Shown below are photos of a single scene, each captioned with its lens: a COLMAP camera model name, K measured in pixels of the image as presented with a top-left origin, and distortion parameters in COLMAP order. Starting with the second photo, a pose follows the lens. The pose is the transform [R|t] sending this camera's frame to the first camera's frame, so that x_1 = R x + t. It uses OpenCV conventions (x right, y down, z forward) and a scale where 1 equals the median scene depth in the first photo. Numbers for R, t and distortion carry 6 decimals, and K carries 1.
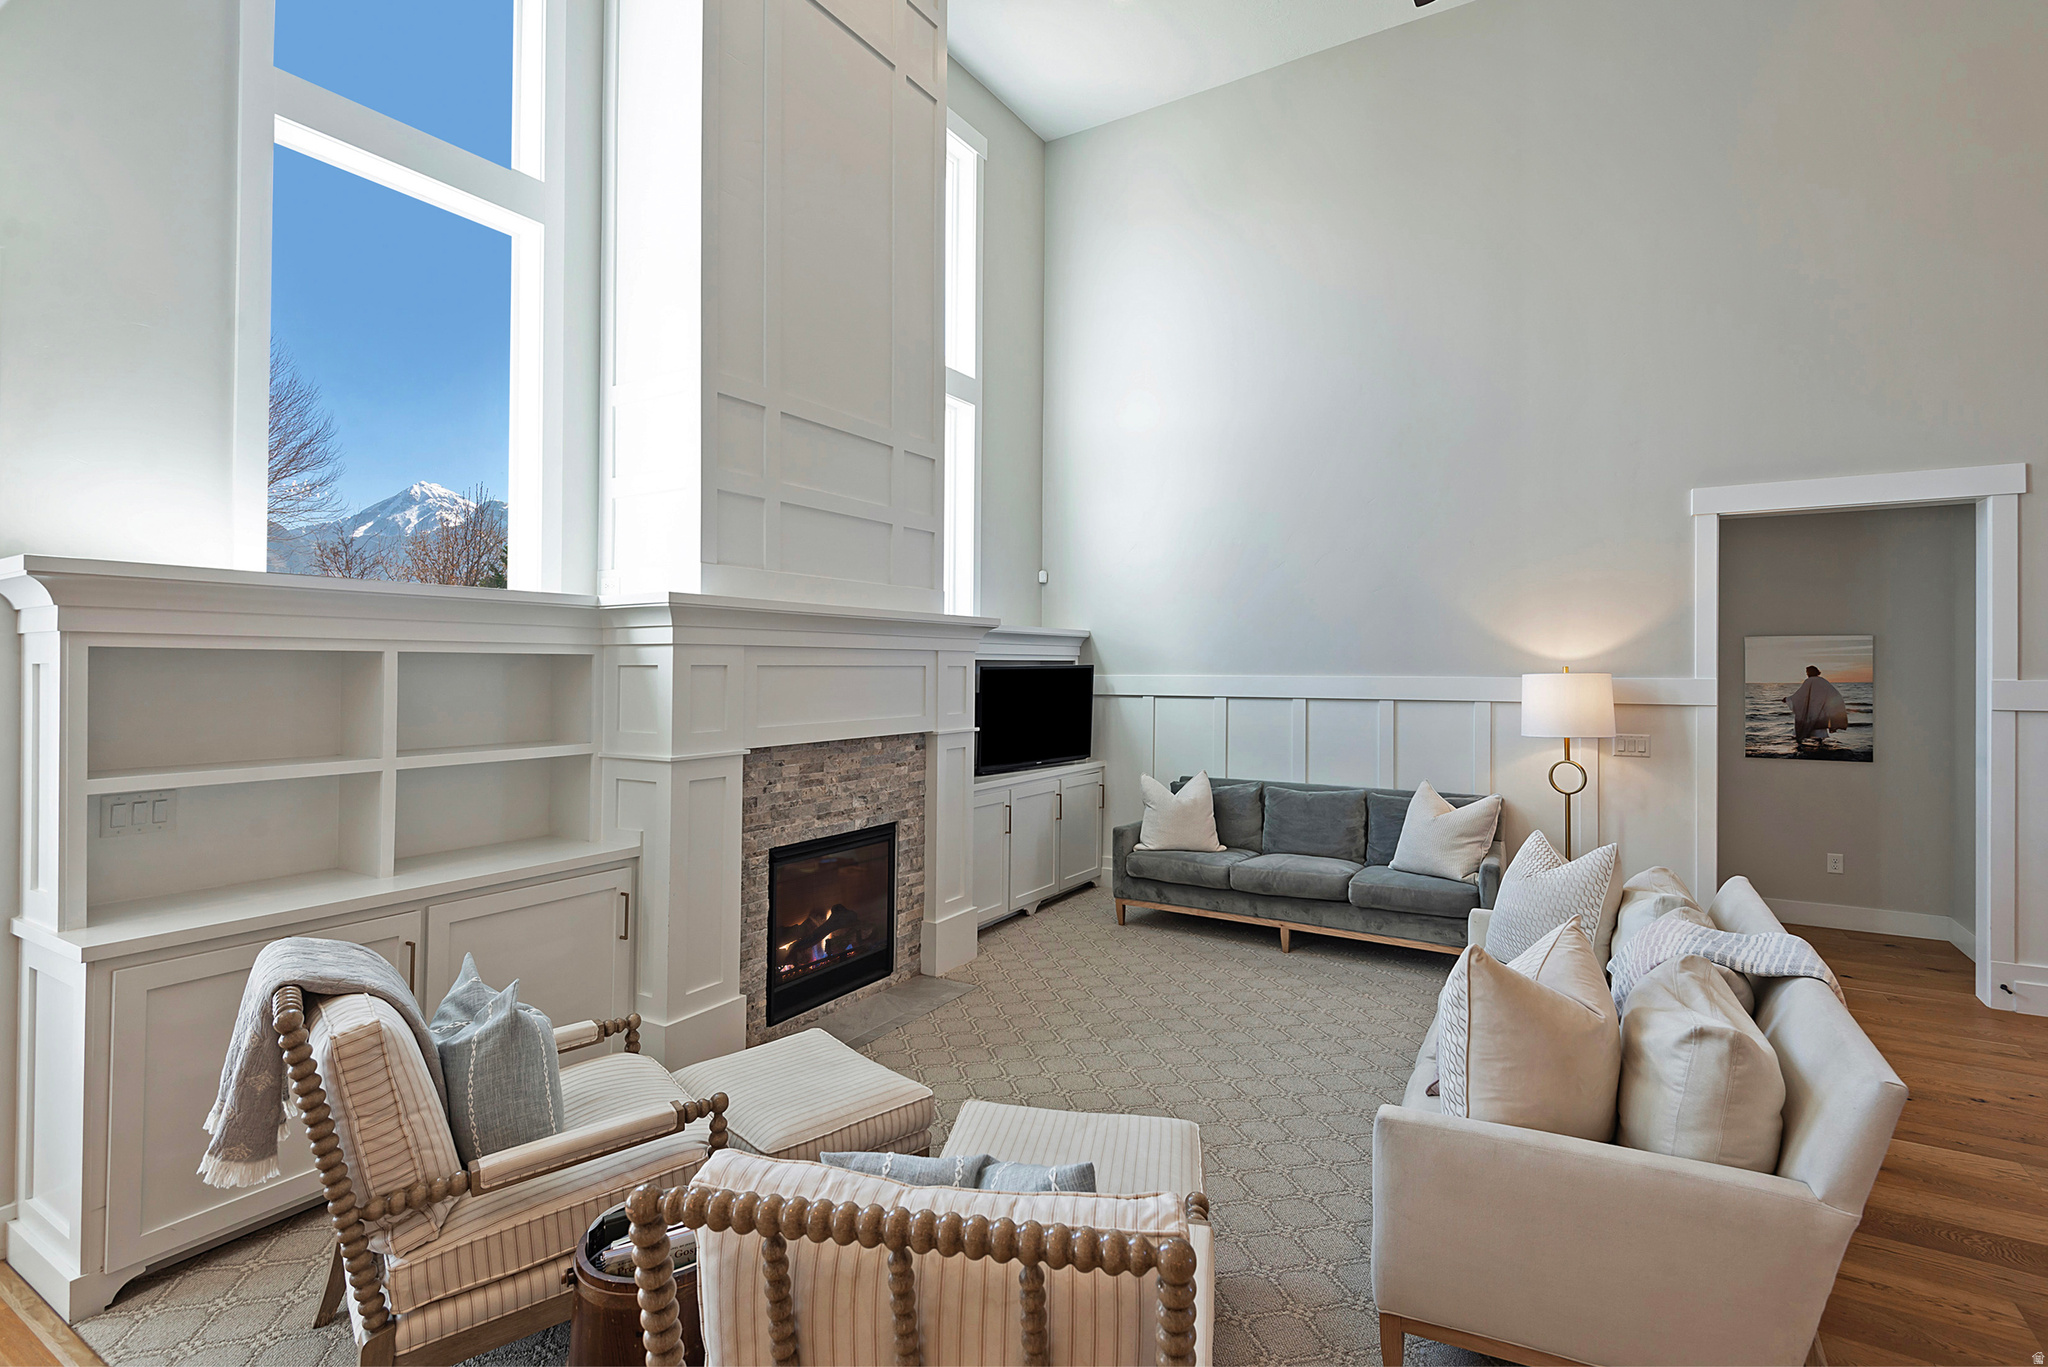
lens RADIAL K [[970.7, 0, 984.7], [0, 970.7, 685.6], [0, 0, 1]] dist [0.025815, -0.014488]
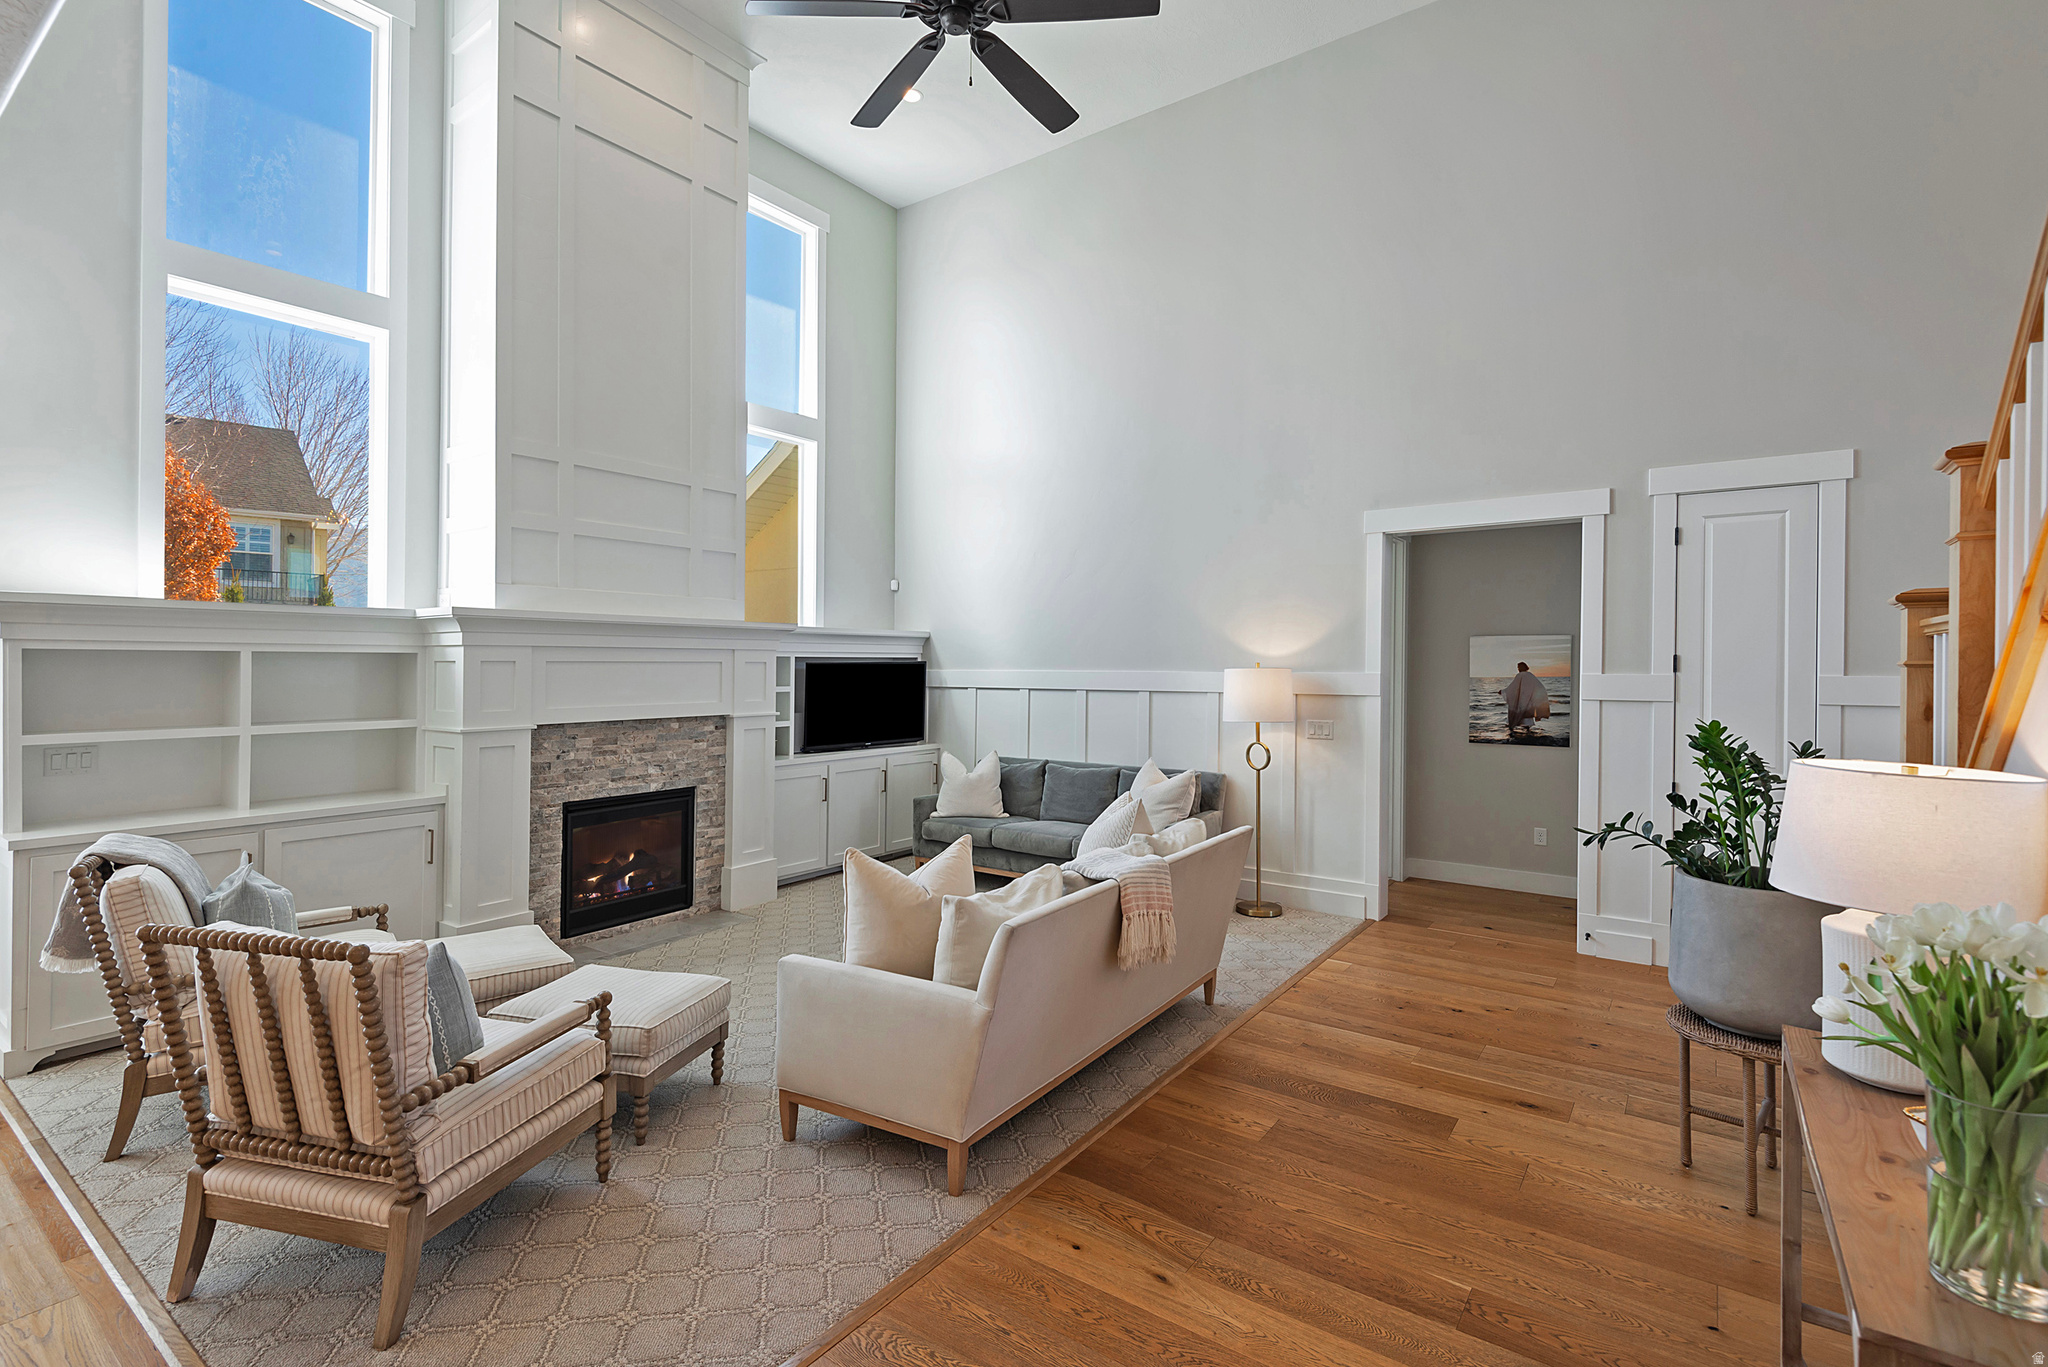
lens RADIAL K [[970.7, 0, 982.6], [0, 970.7, 692.5], [0, 0, 1]] dist [0.025815, -0.014488]
pose [[0.996159, 0.003211, -0.087504, 0.405528], [-0.002224, 0.999933, 0.011377, 0.004438], [0.087534, -0.011138, 0.996099, -0.223945]]
